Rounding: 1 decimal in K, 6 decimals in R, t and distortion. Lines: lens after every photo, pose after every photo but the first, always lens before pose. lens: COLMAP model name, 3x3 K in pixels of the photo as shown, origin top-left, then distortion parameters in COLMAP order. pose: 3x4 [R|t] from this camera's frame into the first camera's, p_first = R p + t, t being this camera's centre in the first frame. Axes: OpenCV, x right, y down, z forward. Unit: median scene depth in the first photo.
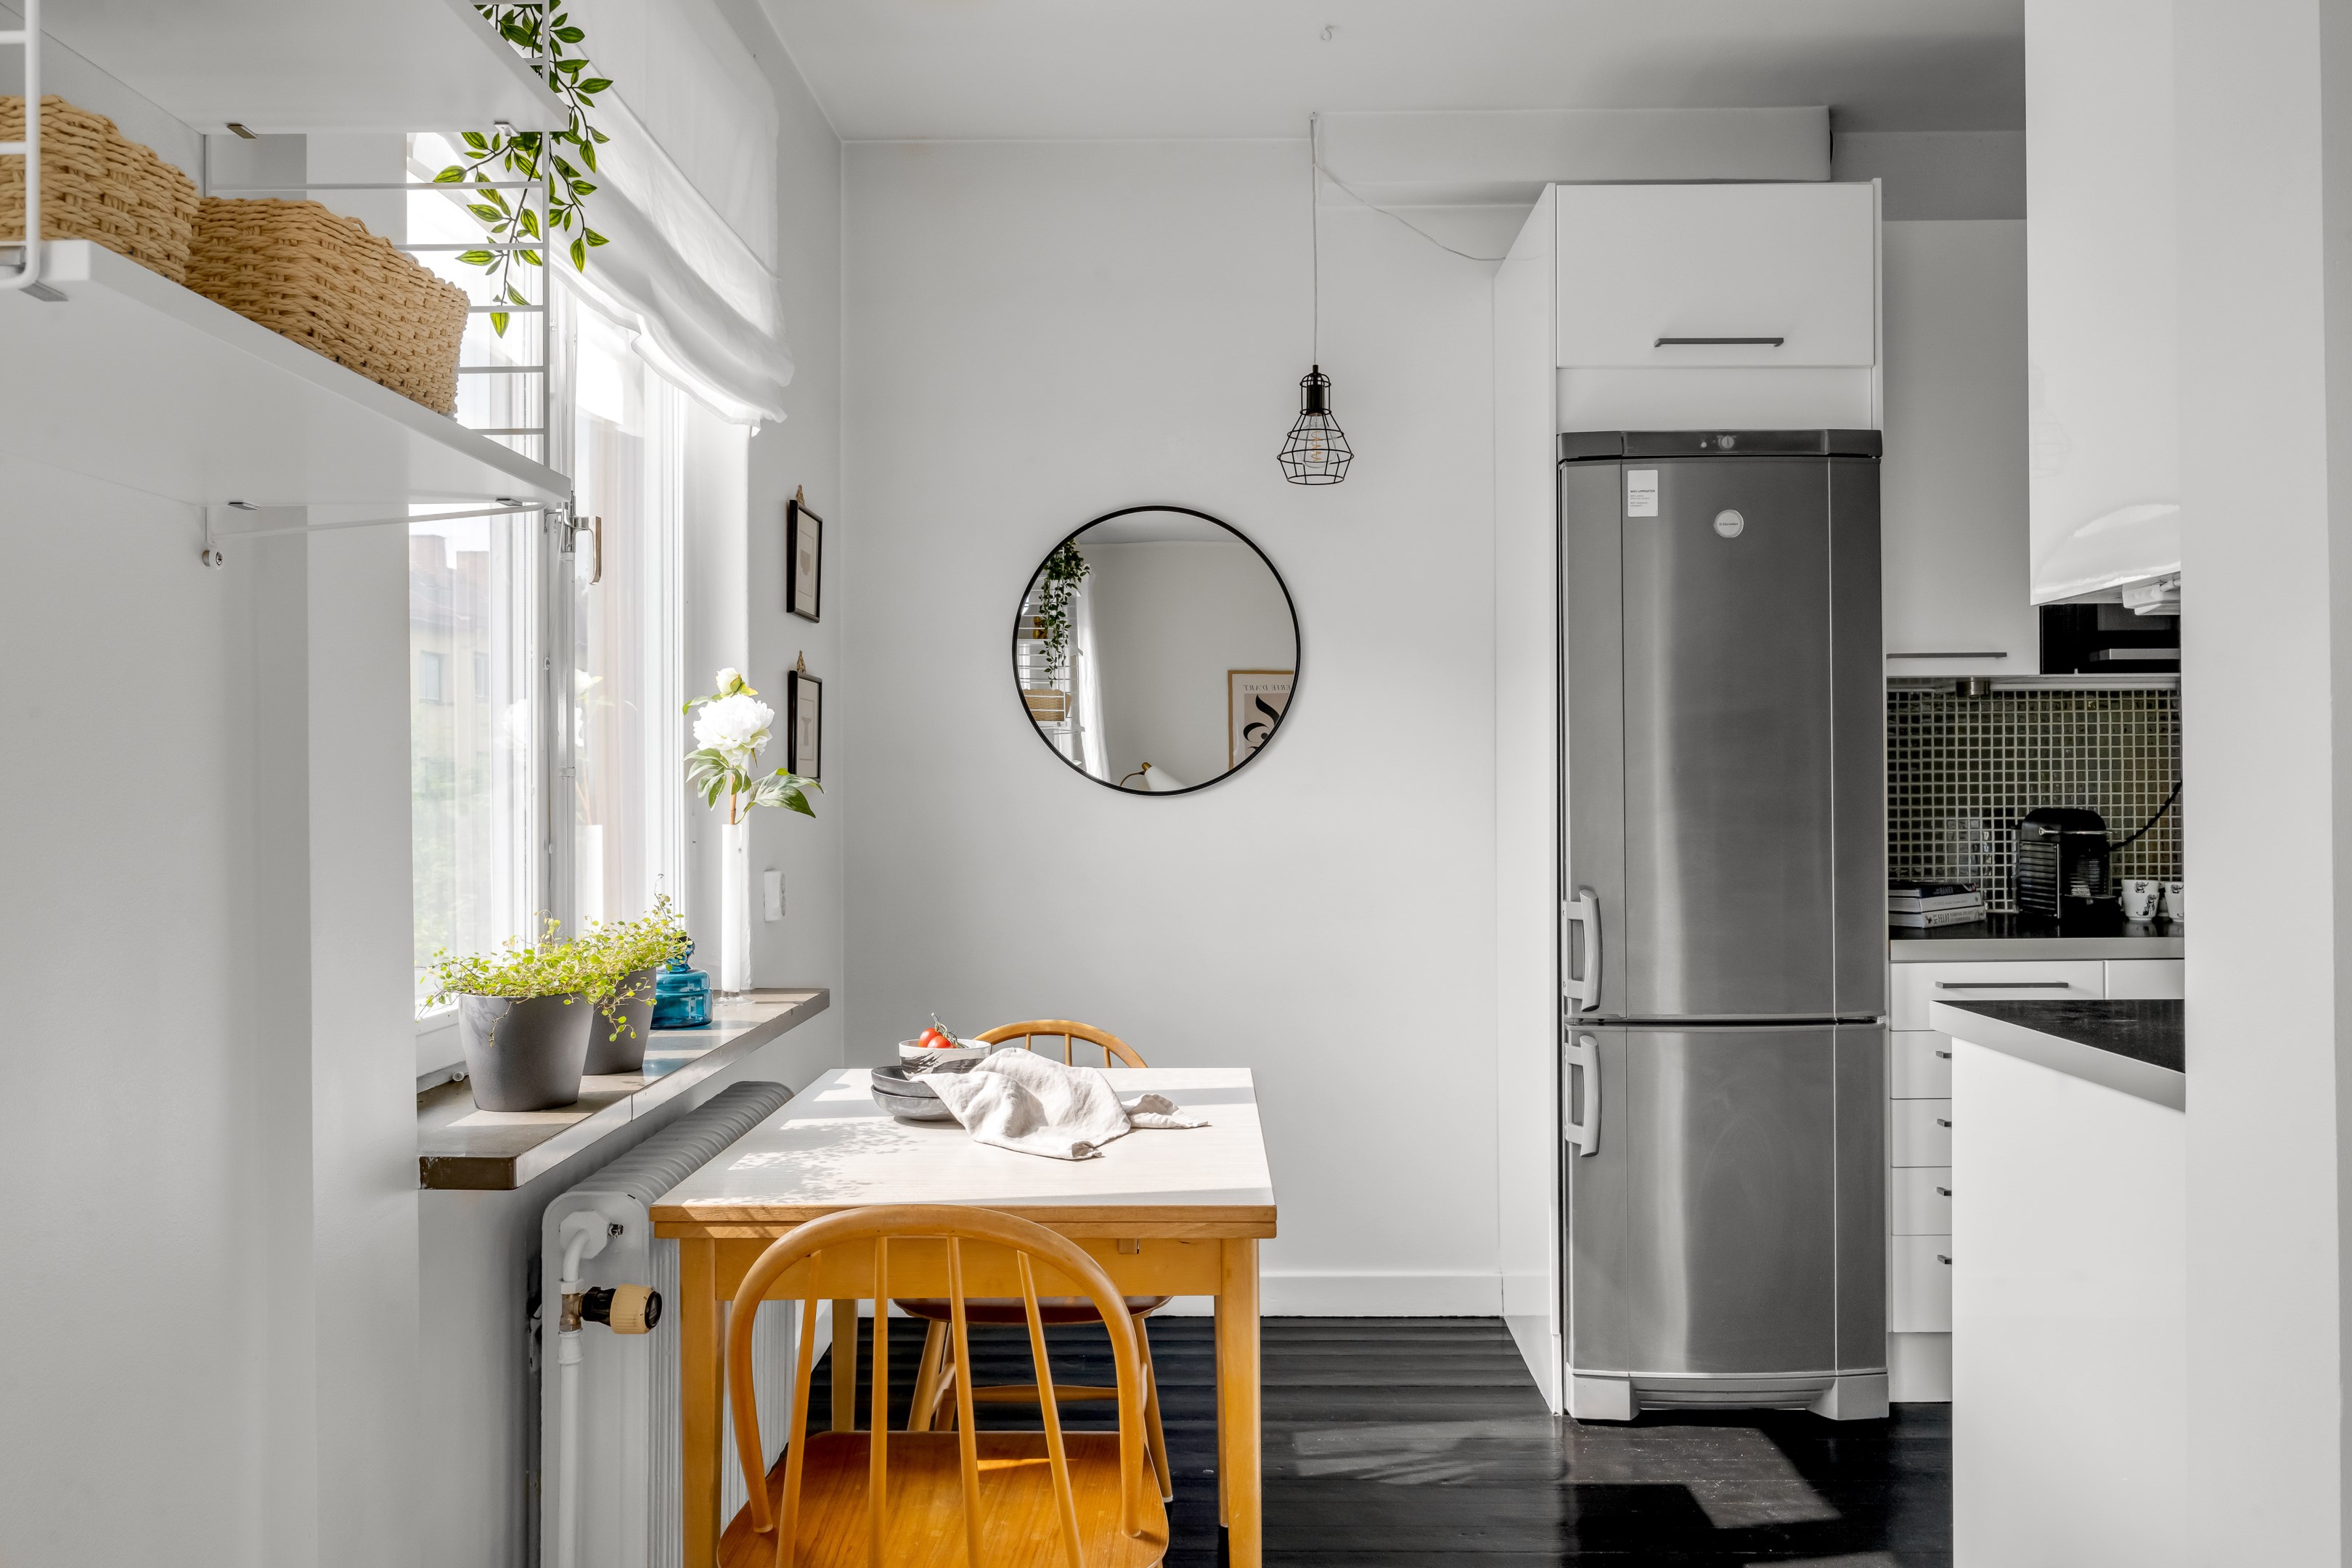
lens RADIAL K [[1532.8, 0, 1178.2], [0, 1532.8, 780.9], [0, 0, 1]] dist [-0.000503, -0.000044]
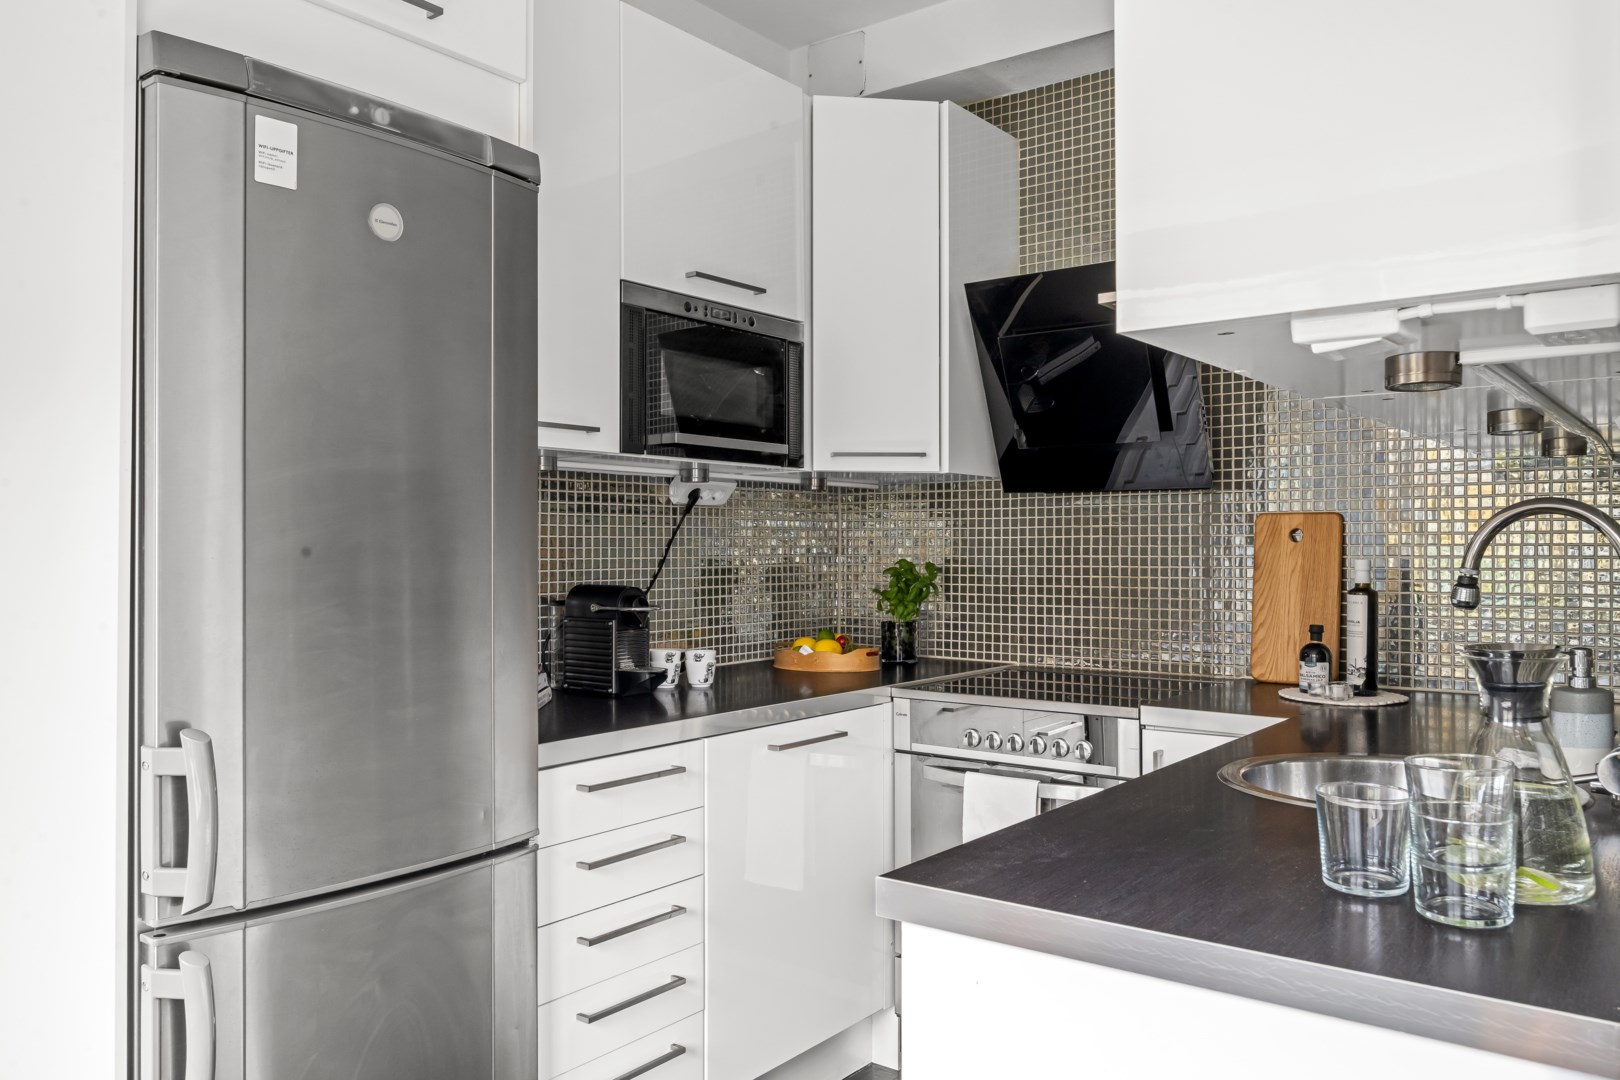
lens RADIAL K [[1180.2, 0, 813.8], [0, 1180.2, 542.2], [0, 0, 1]] dist [-0.014096, -0.003075]
pose [[0.596134, 0.008933, 0.802835, 0.020140], [-0.005922, 0.999960, -0.006730, -0.007324], [-0.802863, -0.000742, 0.596163, 0.475059]]
